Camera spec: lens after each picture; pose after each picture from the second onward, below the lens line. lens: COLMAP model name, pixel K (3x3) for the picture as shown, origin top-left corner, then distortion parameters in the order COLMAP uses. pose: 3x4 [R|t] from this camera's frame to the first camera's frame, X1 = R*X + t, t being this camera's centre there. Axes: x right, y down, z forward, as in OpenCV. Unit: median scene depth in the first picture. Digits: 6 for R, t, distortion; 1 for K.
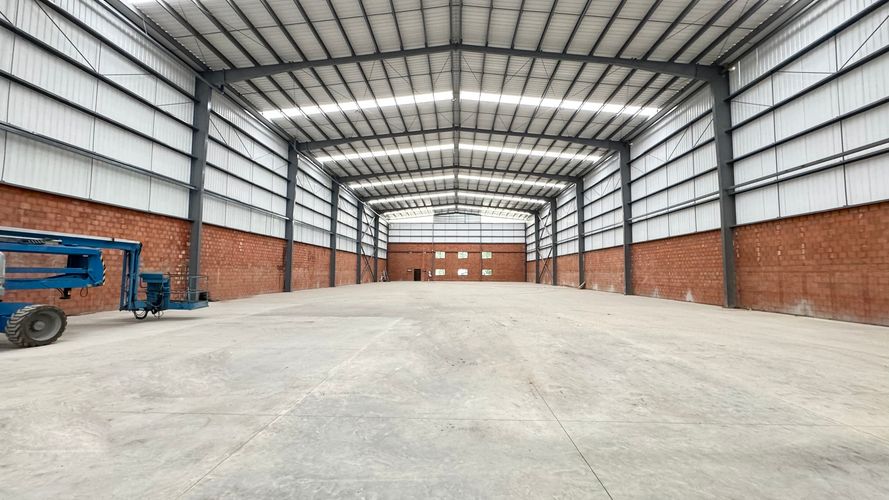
lens RADIAL K [[355.0, 0, 445.1], [0, 355.0, 251.1], [0, 0, 1]] dist [-0.001142, -0.000353]
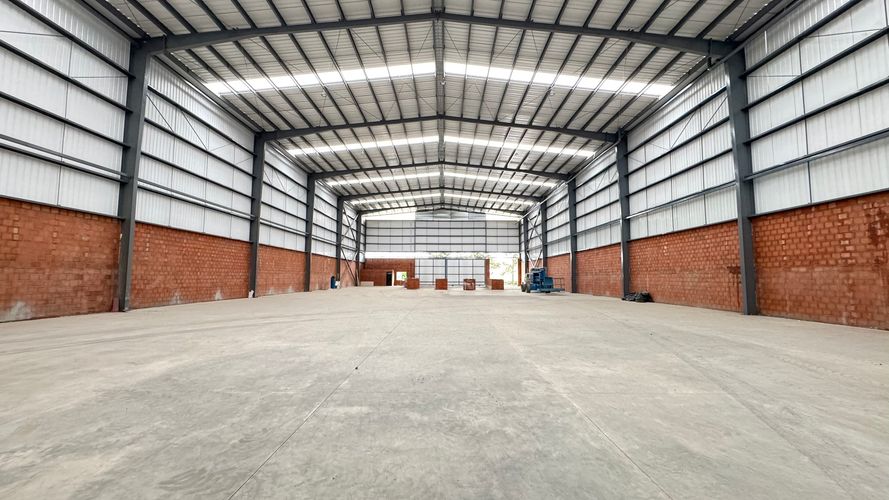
lens RADIAL K [[355.0, 0, 447.8], [0, 355.0, 256.2], [0, 0, 1]] dist [-0.001142, -0.000353]
pose [[0.998820, -0.018311, 0.044990, 0.005952], [0.018164, 0.999828, 0.003680, 0.011193], [-0.045050, -0.002858, 0.998981, 0.126421]]
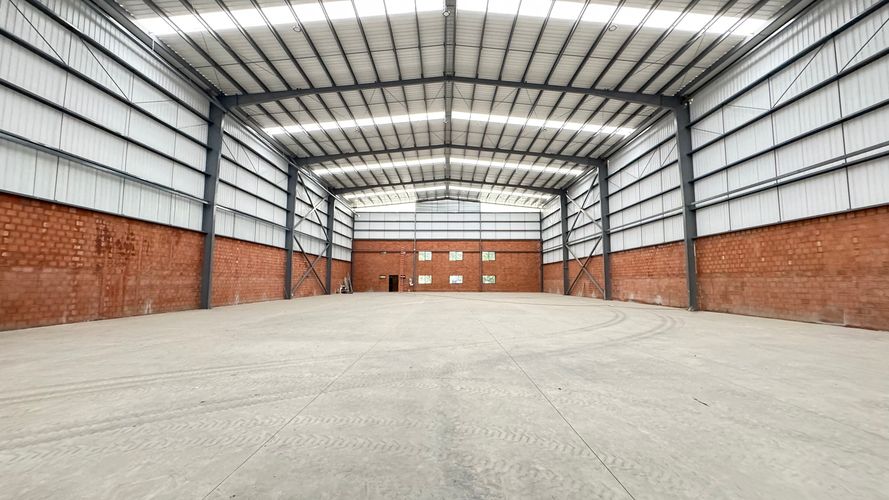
lens RADIAL K [[355.0, 0, 444.4], [0, 355.0, 250.6], [0, 0, 1]] dist [-0.001142, -0.000353]
pose [[0.999584, -0.001116, 0.028825, -0.015239], [0.001798, 0.999719, -0.023633, -0.003805], [-0.028791, 0.023675, 0.999305, -0.092483]]
